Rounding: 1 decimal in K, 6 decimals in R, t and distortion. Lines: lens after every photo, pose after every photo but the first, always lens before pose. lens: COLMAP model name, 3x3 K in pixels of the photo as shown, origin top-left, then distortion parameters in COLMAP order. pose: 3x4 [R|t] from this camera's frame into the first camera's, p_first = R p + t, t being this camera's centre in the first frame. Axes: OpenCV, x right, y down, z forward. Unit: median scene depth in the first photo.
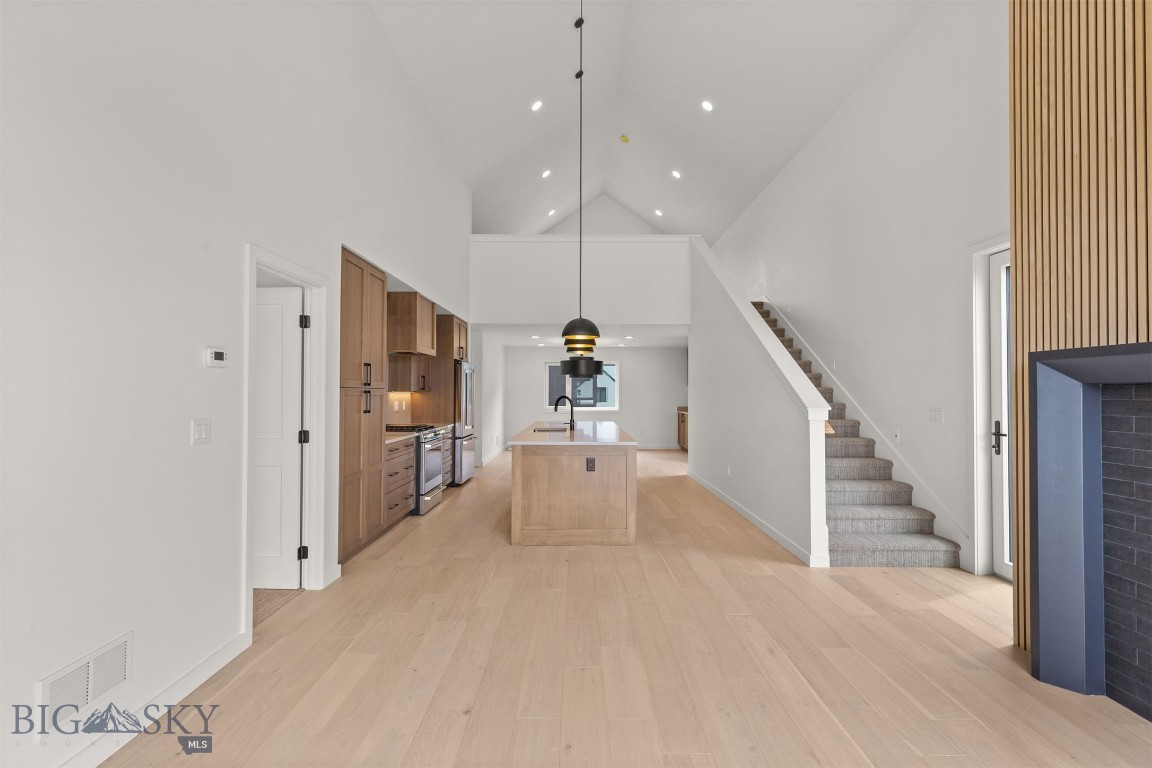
lens RADIAL K [[520.0, 0, 576.0], [0, 520.0, 384.0], [0, 0, 1]] dist [0.006115, -0.000239]
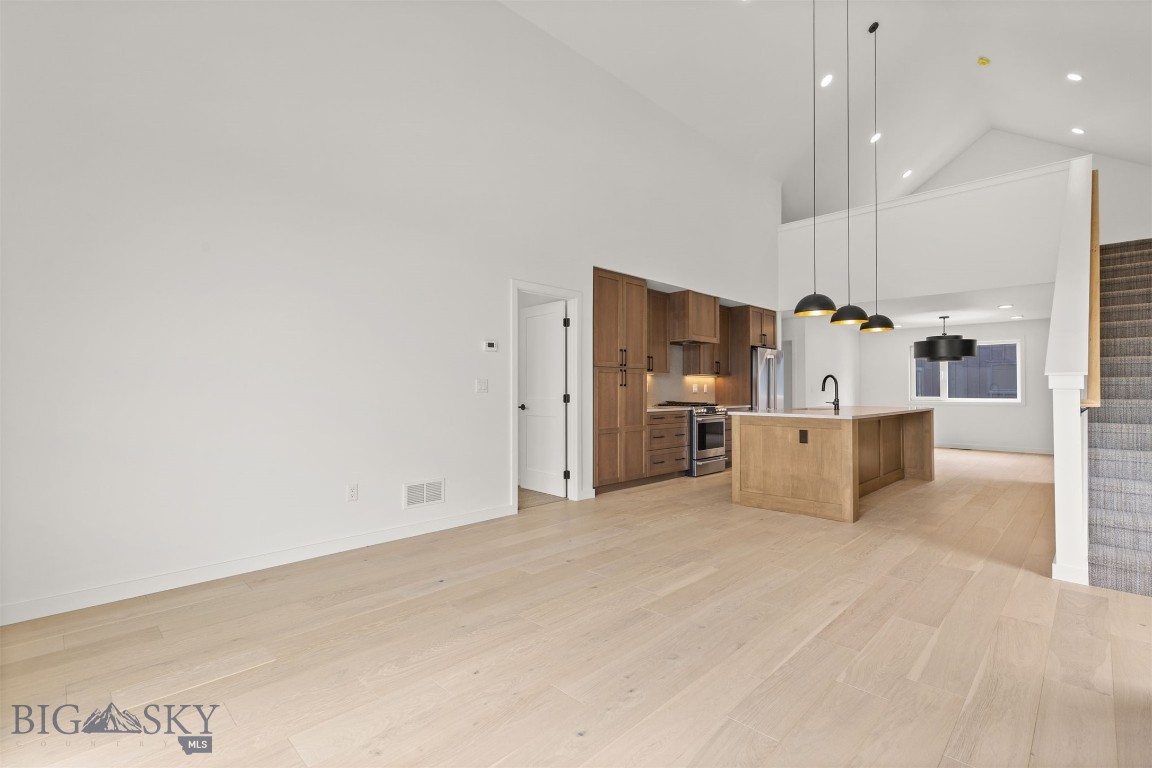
lens RADIAL K [[520.0, 0, 576.0], [0, 520.0, 384.0], [0, 0, 1]] dist [0.006115, -0.000239]
pose [[0.712277, -0.008732, -0.701844, 0.453747], [0.011049, 0.999938, -0.001226, 0.049890], [0.701811, -0.006882, 0.712329, -0.048025]]
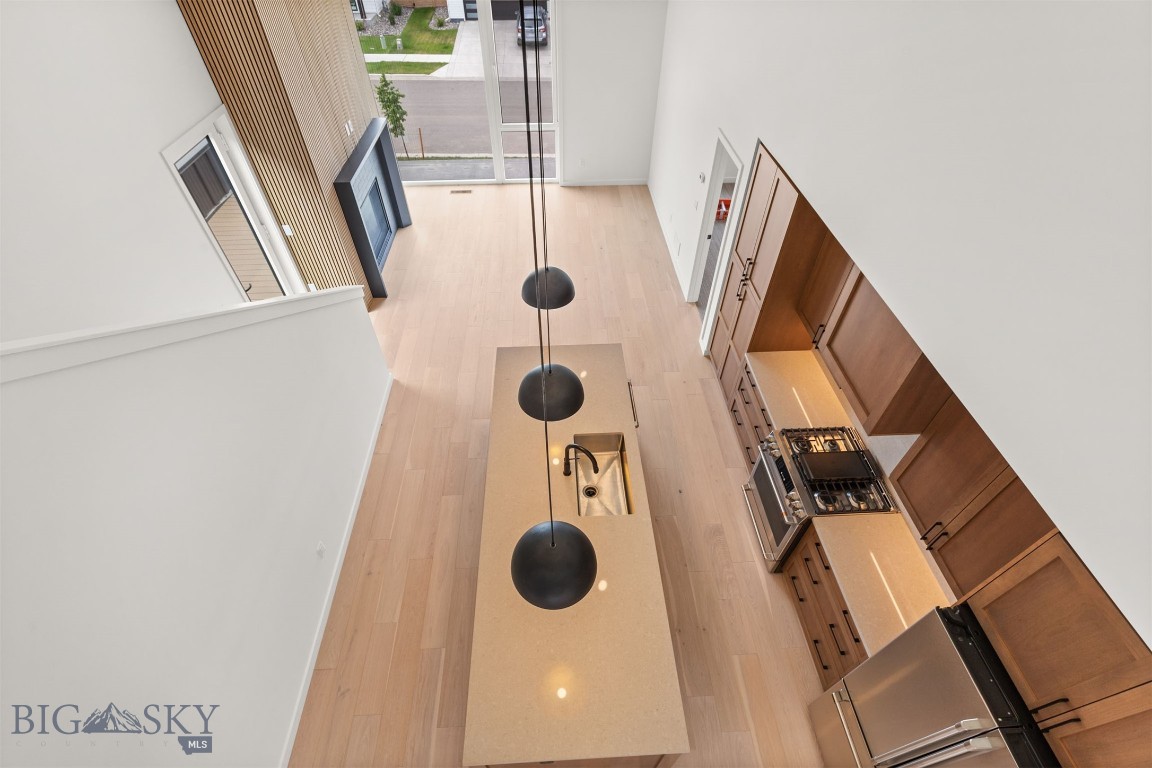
lens RADIAL K [[520.0, 0, 576.0], [0, 520.0, 384.0], [0, 0, 1]] dist [0.006115, -0.000239]
pose [[-0.998629, 0.034803, -0.039109, 0.002802], [-0.003203, 0.705020, 0.709180, -0.609011], [0.052255, 0.708333, -0.703942, 1.886787]]
